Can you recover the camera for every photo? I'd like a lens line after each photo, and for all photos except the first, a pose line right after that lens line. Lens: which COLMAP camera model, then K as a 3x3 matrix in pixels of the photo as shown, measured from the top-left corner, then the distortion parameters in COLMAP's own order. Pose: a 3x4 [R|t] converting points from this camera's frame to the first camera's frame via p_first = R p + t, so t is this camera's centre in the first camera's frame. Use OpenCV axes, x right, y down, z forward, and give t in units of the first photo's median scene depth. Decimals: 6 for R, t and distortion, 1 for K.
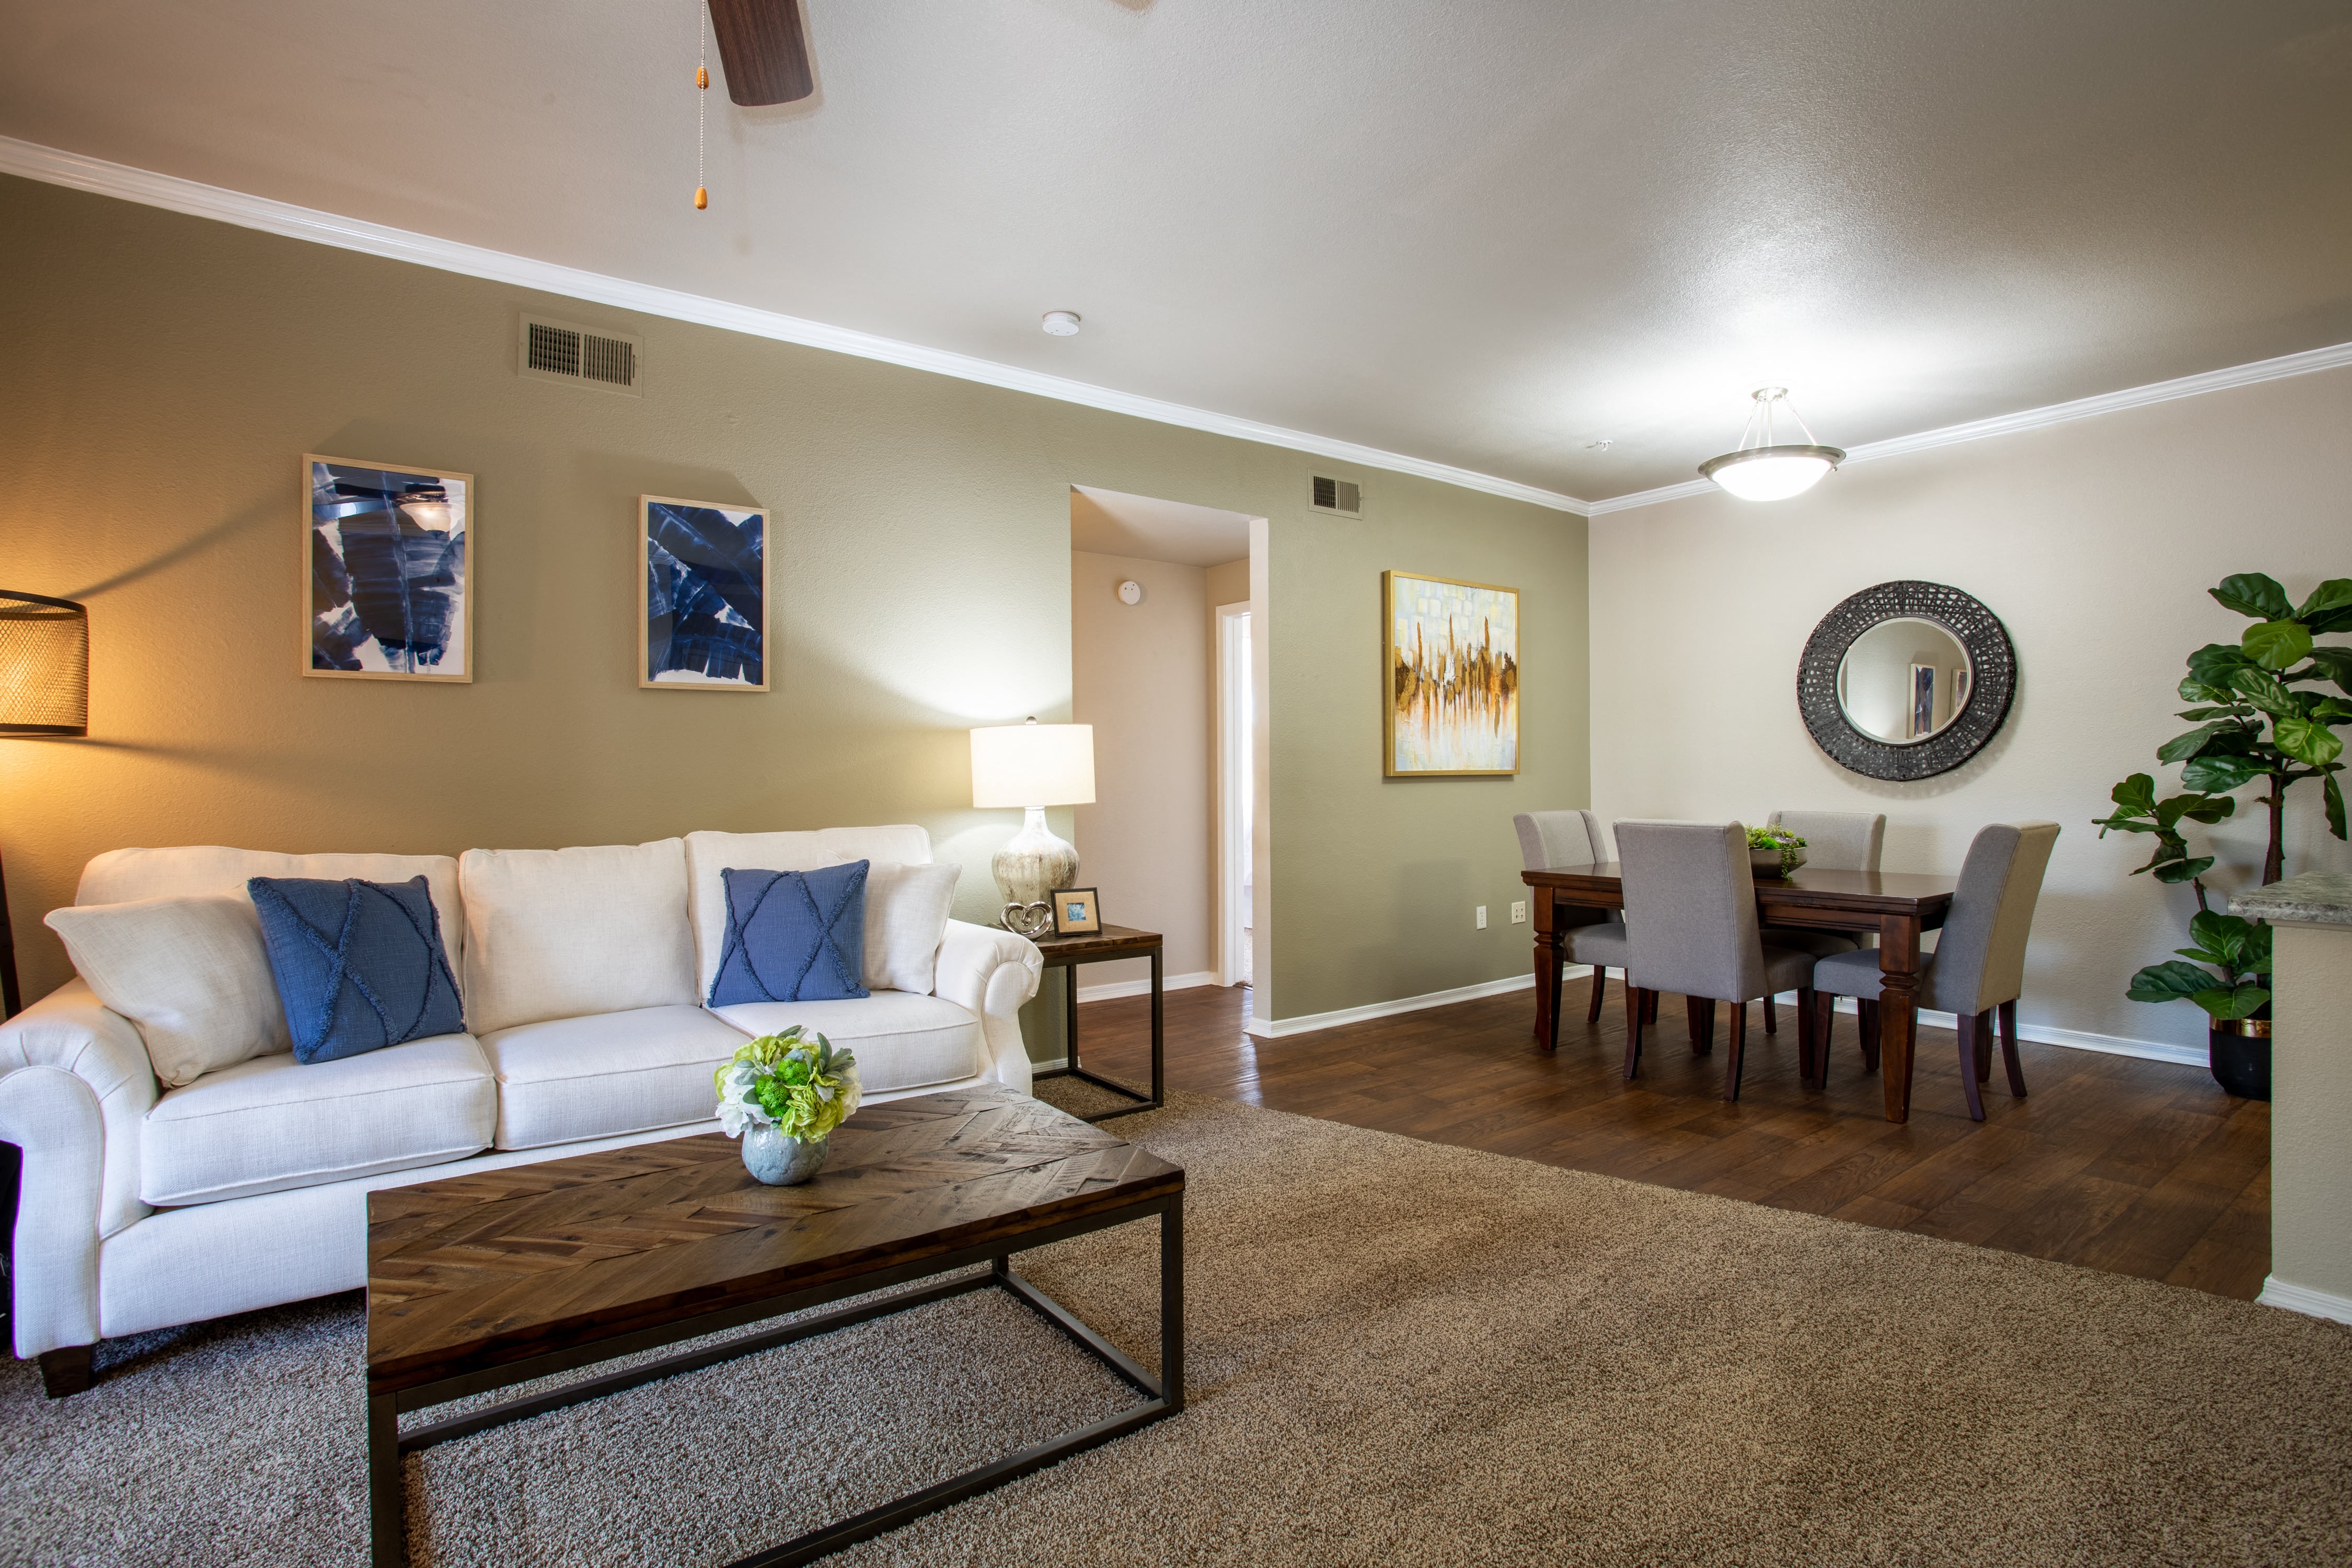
lens RADIAL K [[1137.5, 0, 1176.0], [0, 1137.5, 784.0], [0, 0, 1]] dist [-0.027014, 0.000115]
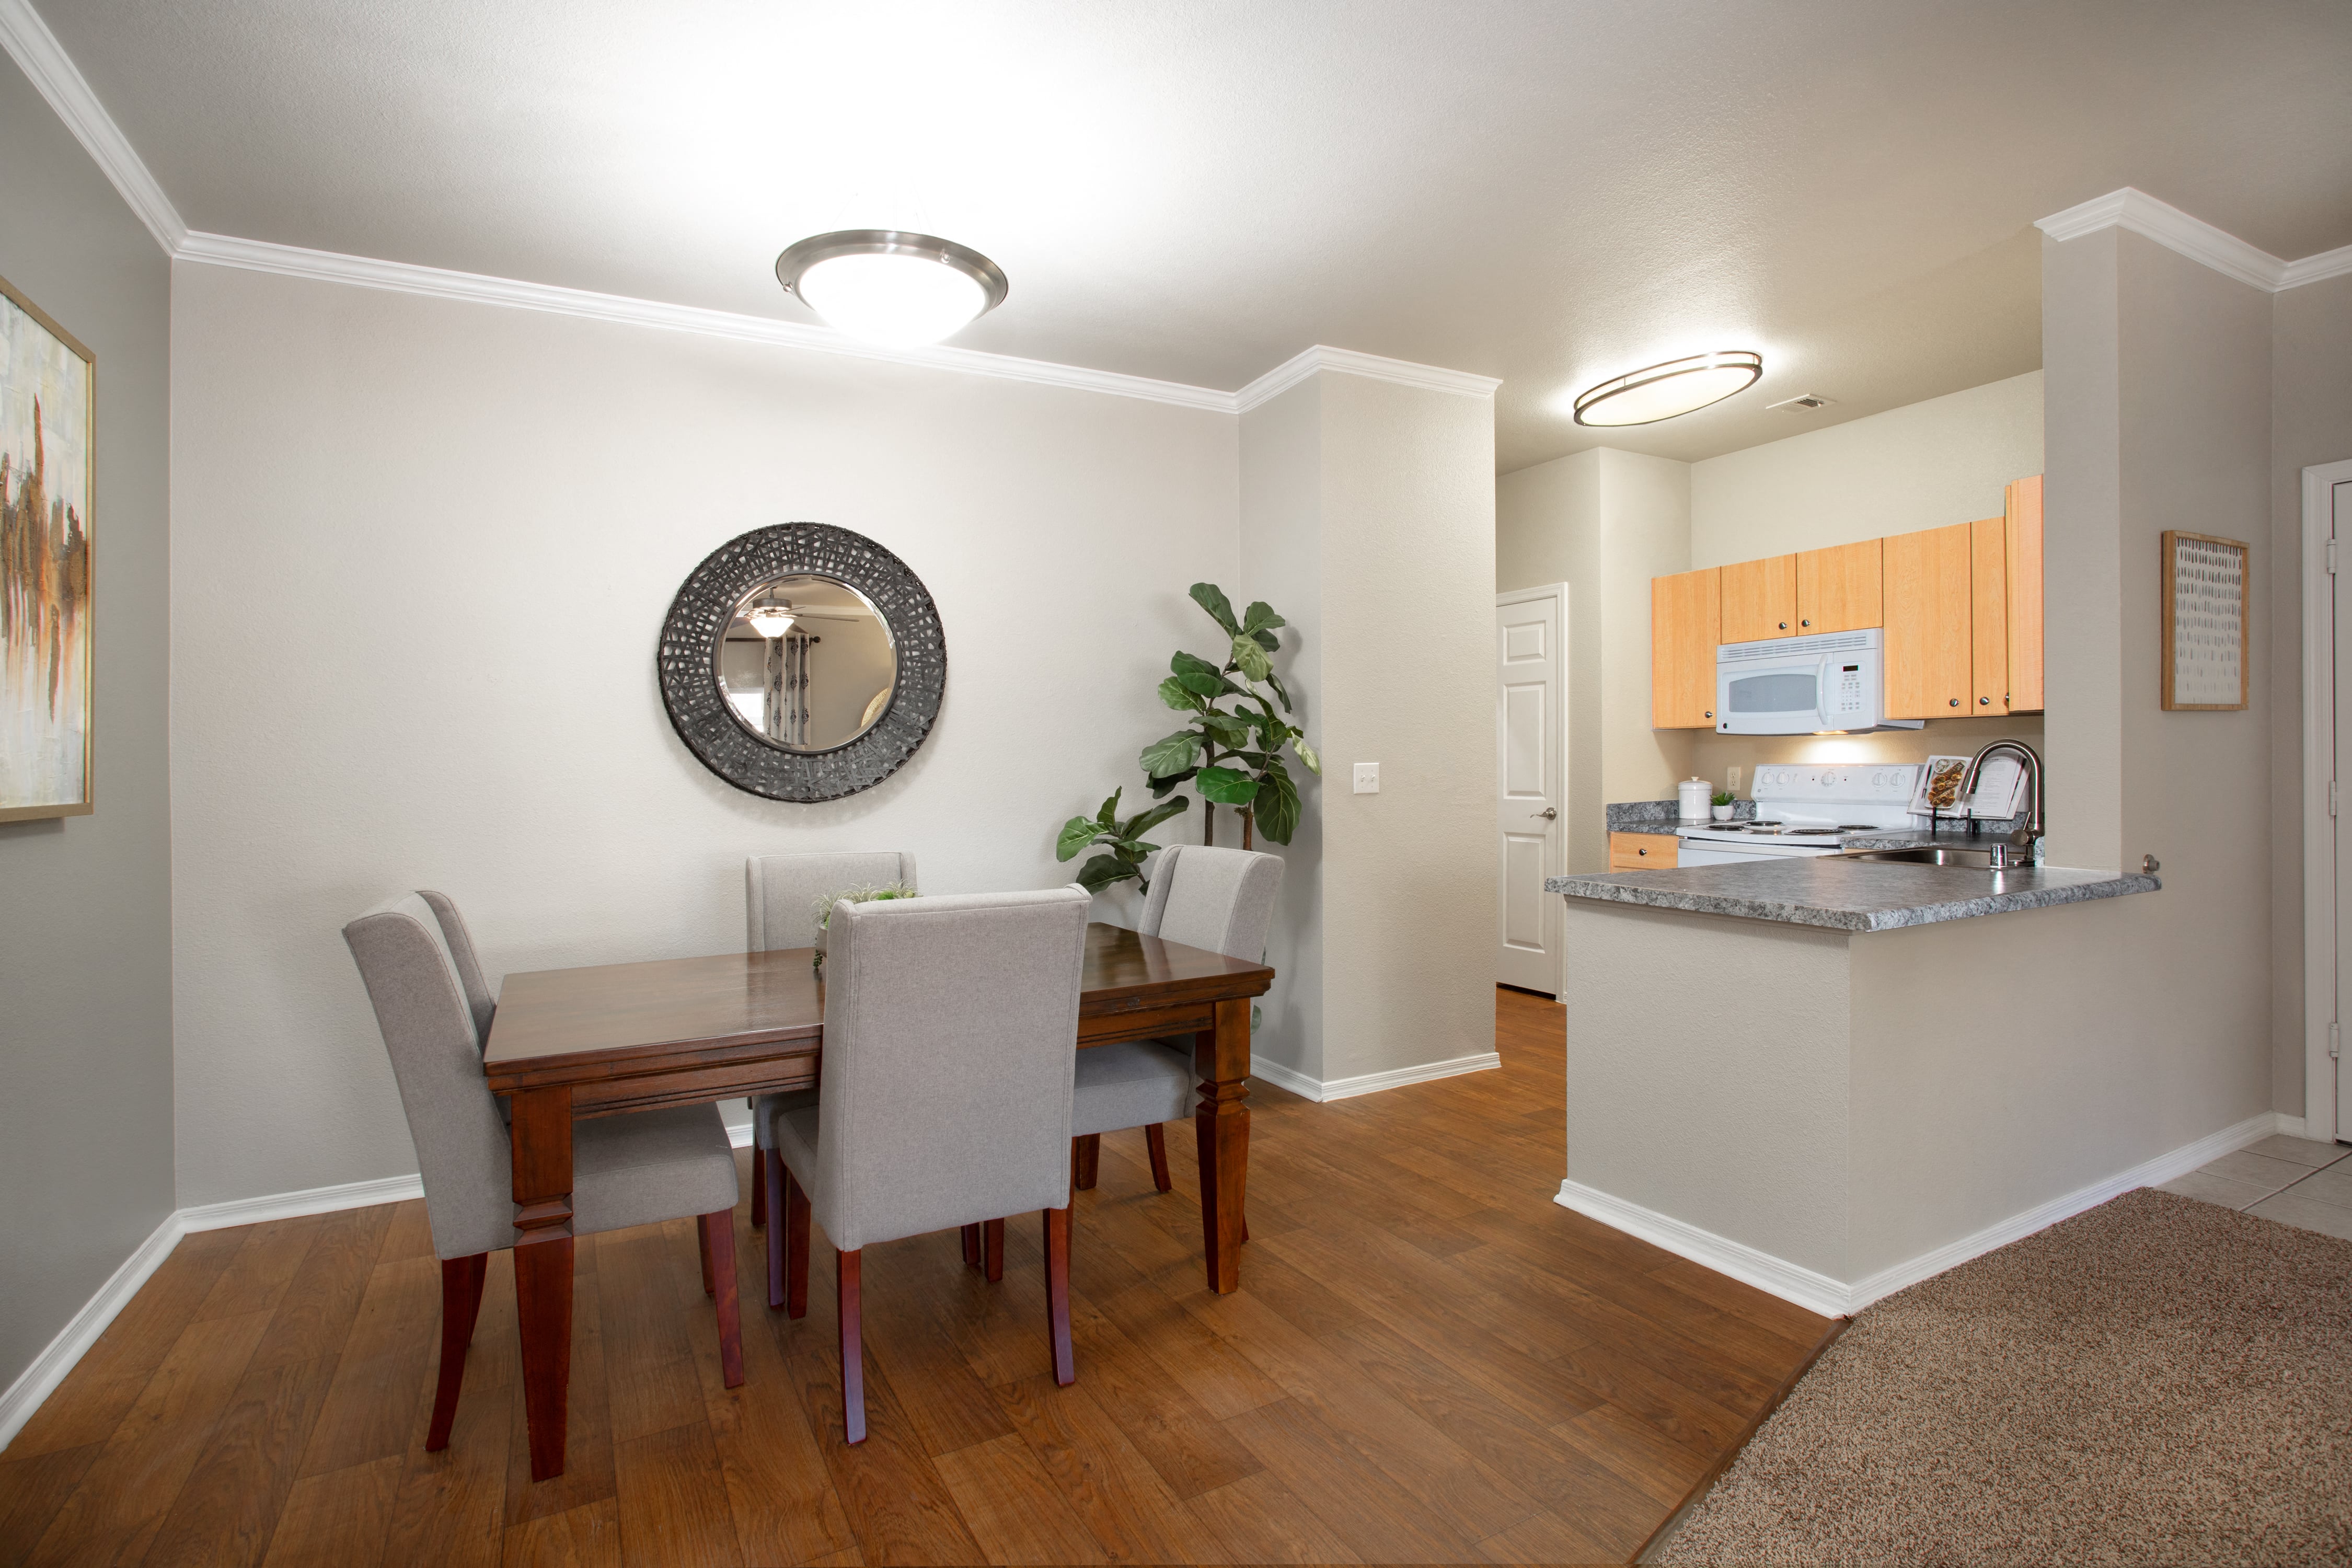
lens RADIAL K [[1137.5, 0, 1176.0], [0, 1137.5, 784.0], [0, 0, 1]] dist [-0.027014, 0.000115]
pose [[0.145512, -0.011548, 0.989289, -0.098425], [0.030772, 0.999501, 0.007141, -0.033946], [-0.988878, 0.029403, 0.145795, 1.783247]]
